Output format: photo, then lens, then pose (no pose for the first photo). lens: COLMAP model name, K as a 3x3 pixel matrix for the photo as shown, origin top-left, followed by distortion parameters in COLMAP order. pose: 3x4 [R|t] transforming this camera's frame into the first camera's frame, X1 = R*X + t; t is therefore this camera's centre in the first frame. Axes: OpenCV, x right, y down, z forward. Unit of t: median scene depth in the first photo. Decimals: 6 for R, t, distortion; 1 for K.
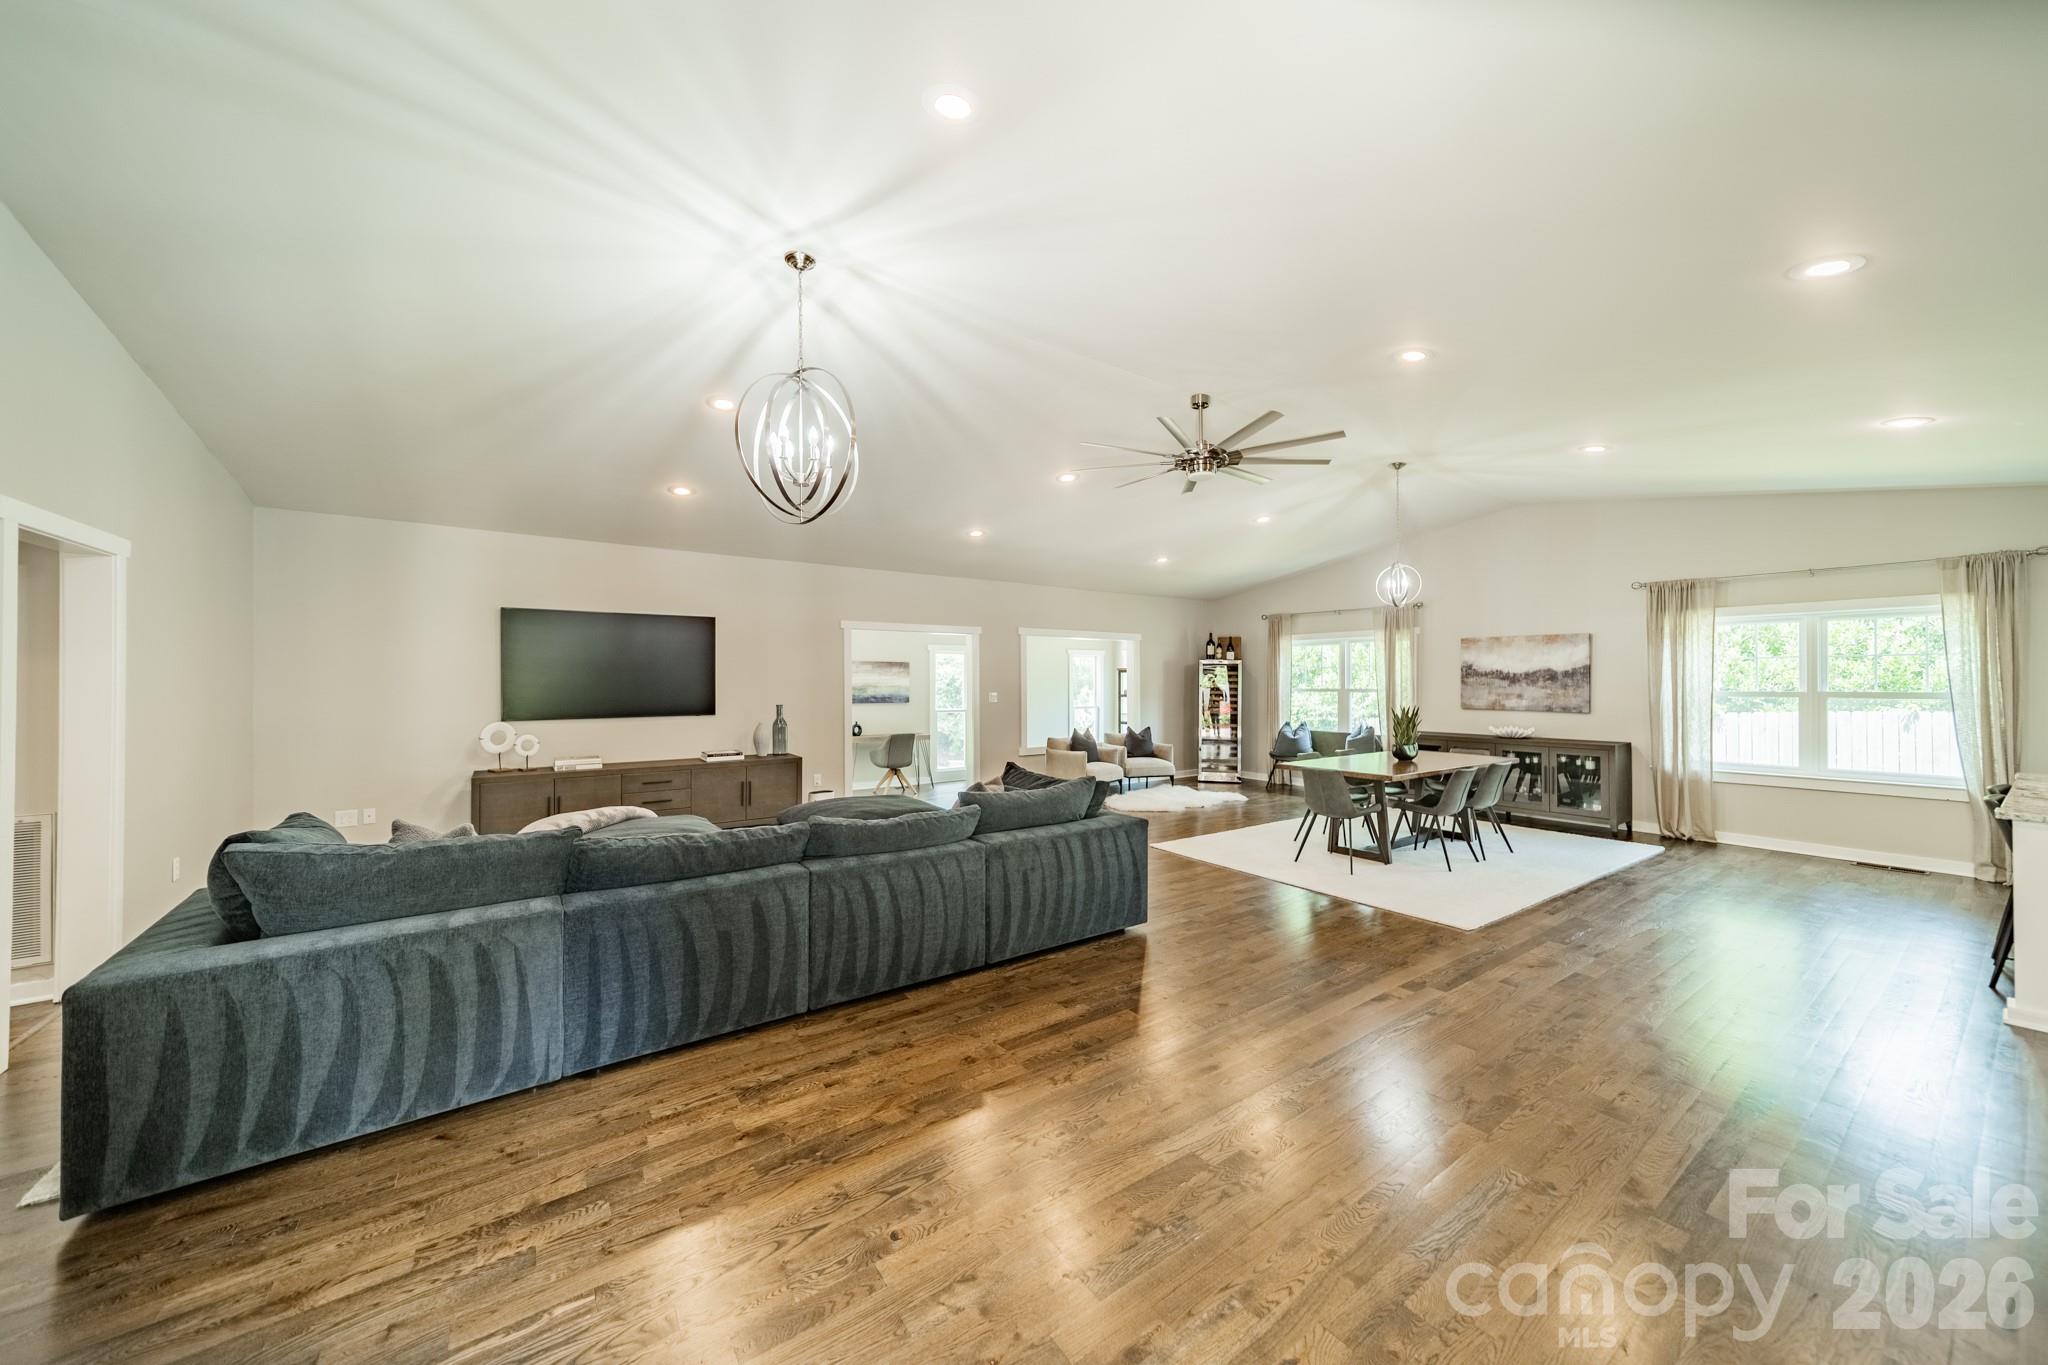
lens RADIAL K [[719.2, 0, 1026.9], [0, 719.2, 676.7], [0, 0, 1]] dist [0.006654, 0.000271]
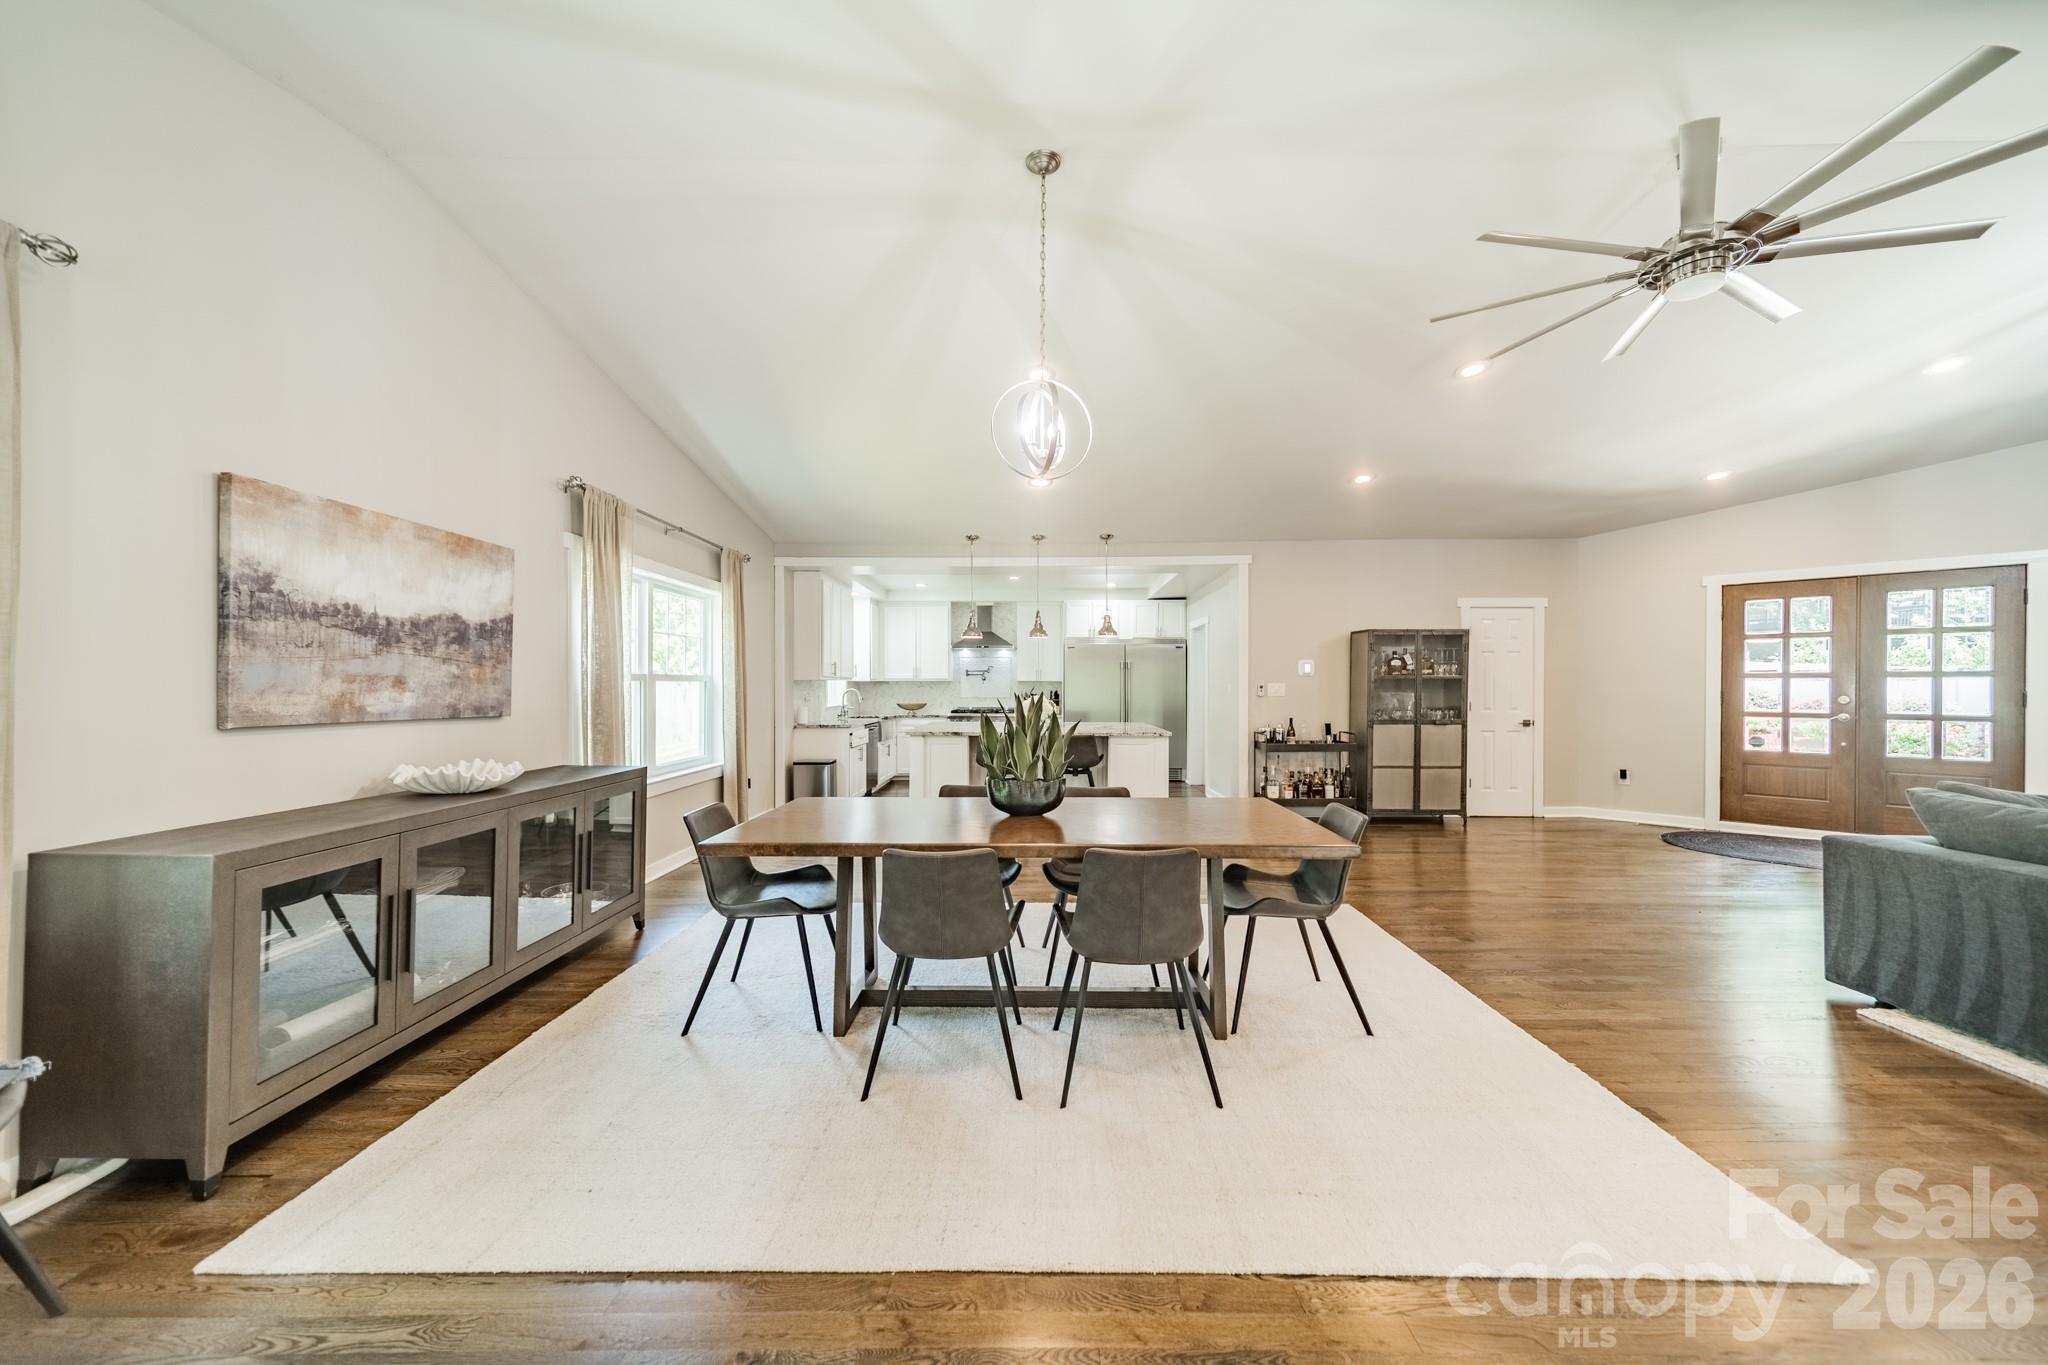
lens RADIAL K [[719.2, 0, 1025.7], [0, 719.2, 685.0], [0, 0, 1]] dist [0.006654, 0.000271]
pose [[-0.806244, 0.001293, 0.591581, 0.173625], [-0.004452, 0.999956, -0.008253, 0.024589], [-0.591566, -0.009288, -0.806203, 0.914350]]
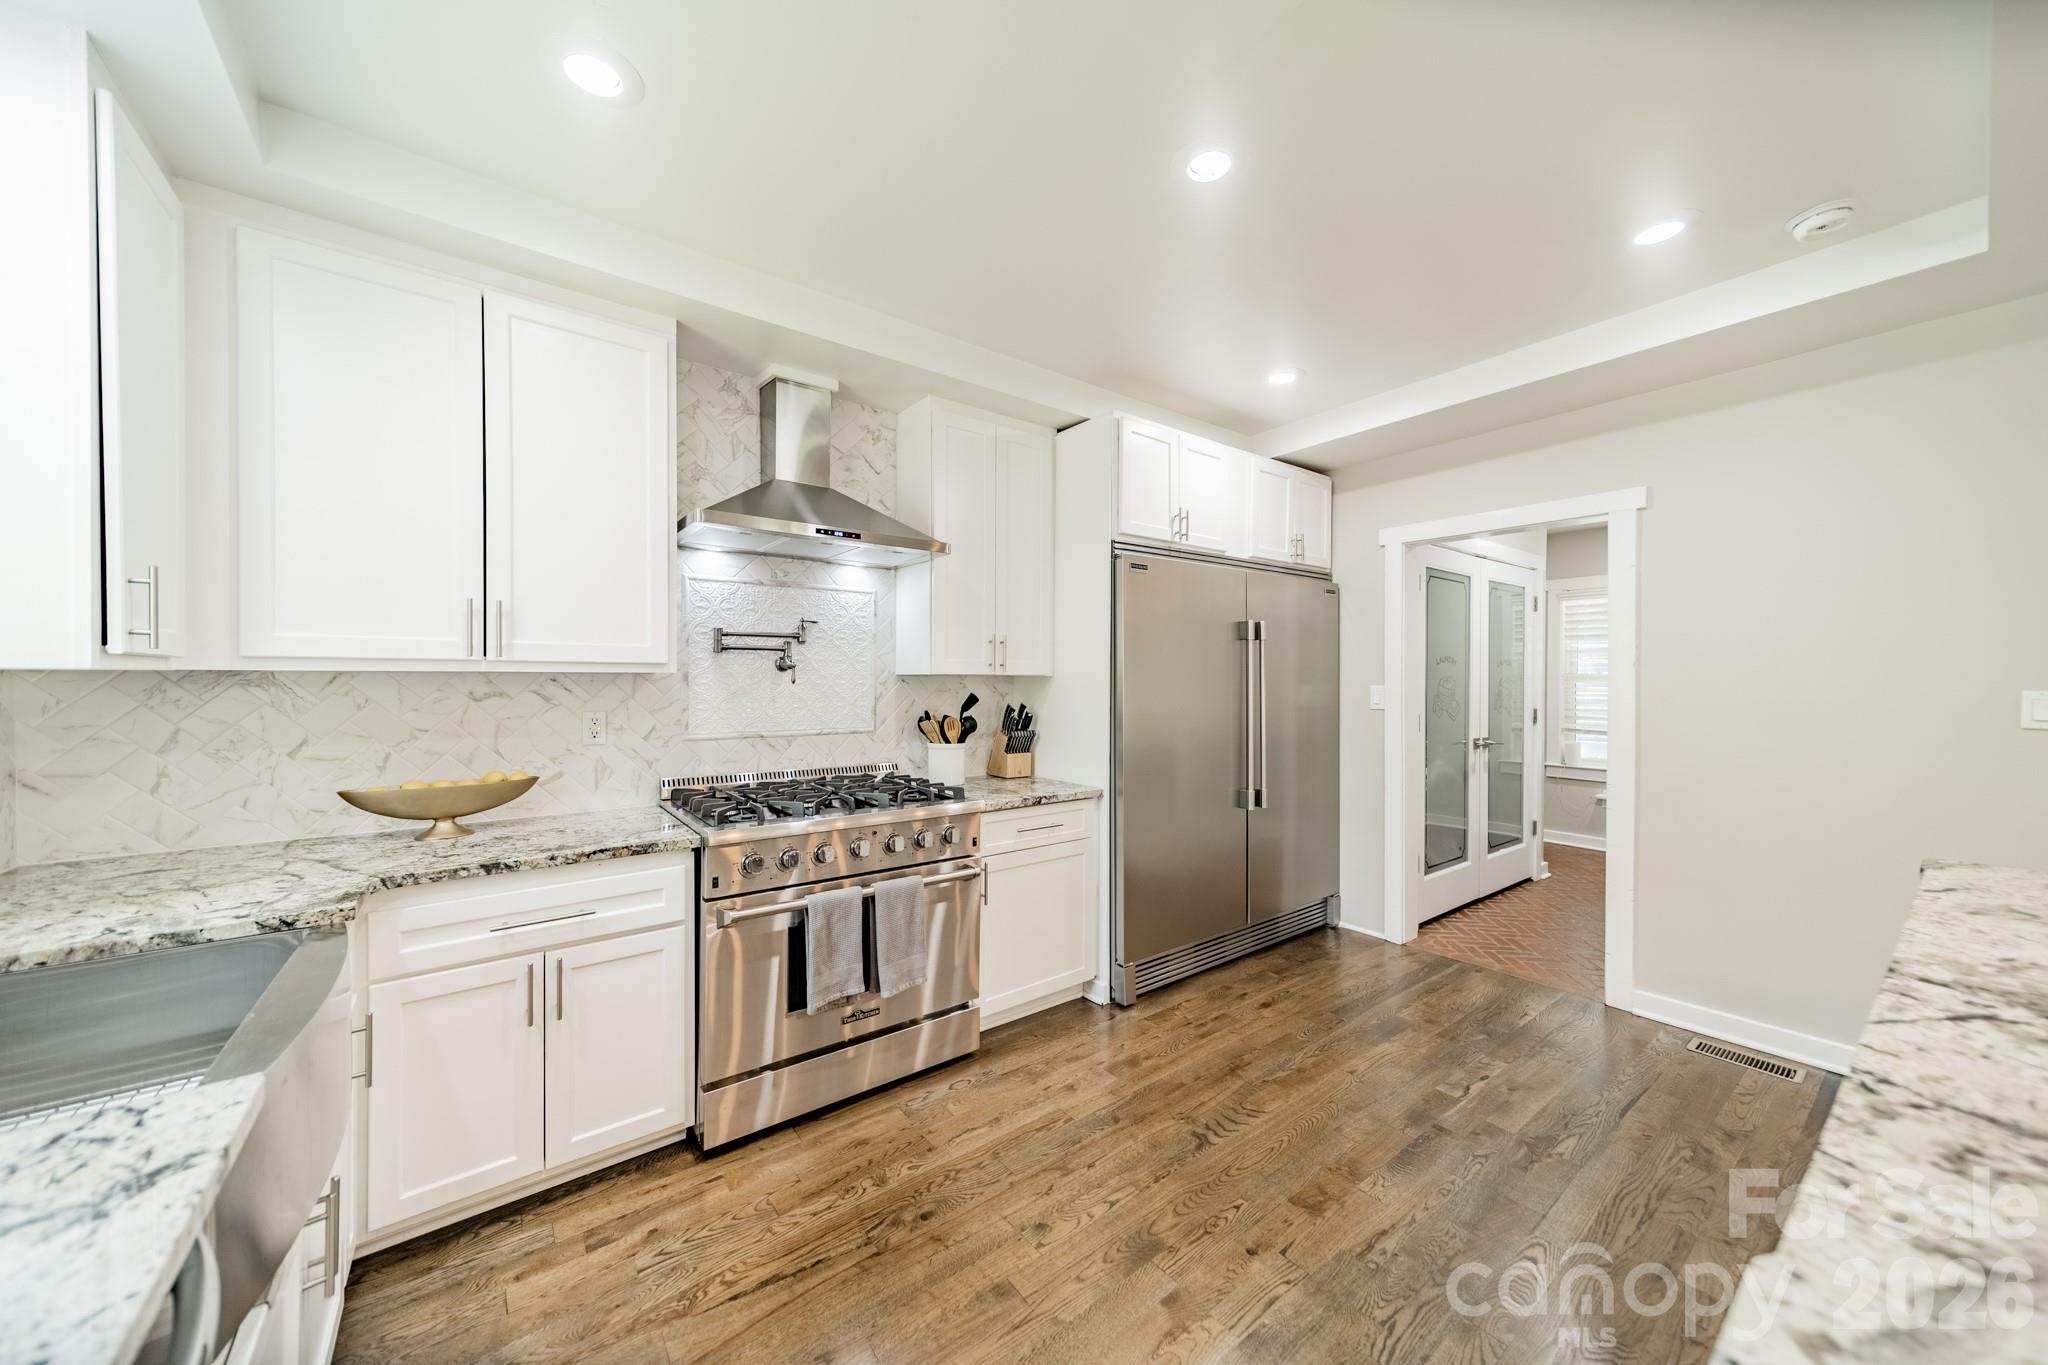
lens RADIAL K [[719.2, 0, 1039.6], [0, 719.2, 685.0], [0, 0, 1]] dist [0.006654, 0.000271]
pose [[-0.999535, -0.002078, -0.030429, 0.804934], [-0.001925, 0.999986, -0.005028, 0.015537], [0.030439, -0.004967, -0.999524, 0.342202]]
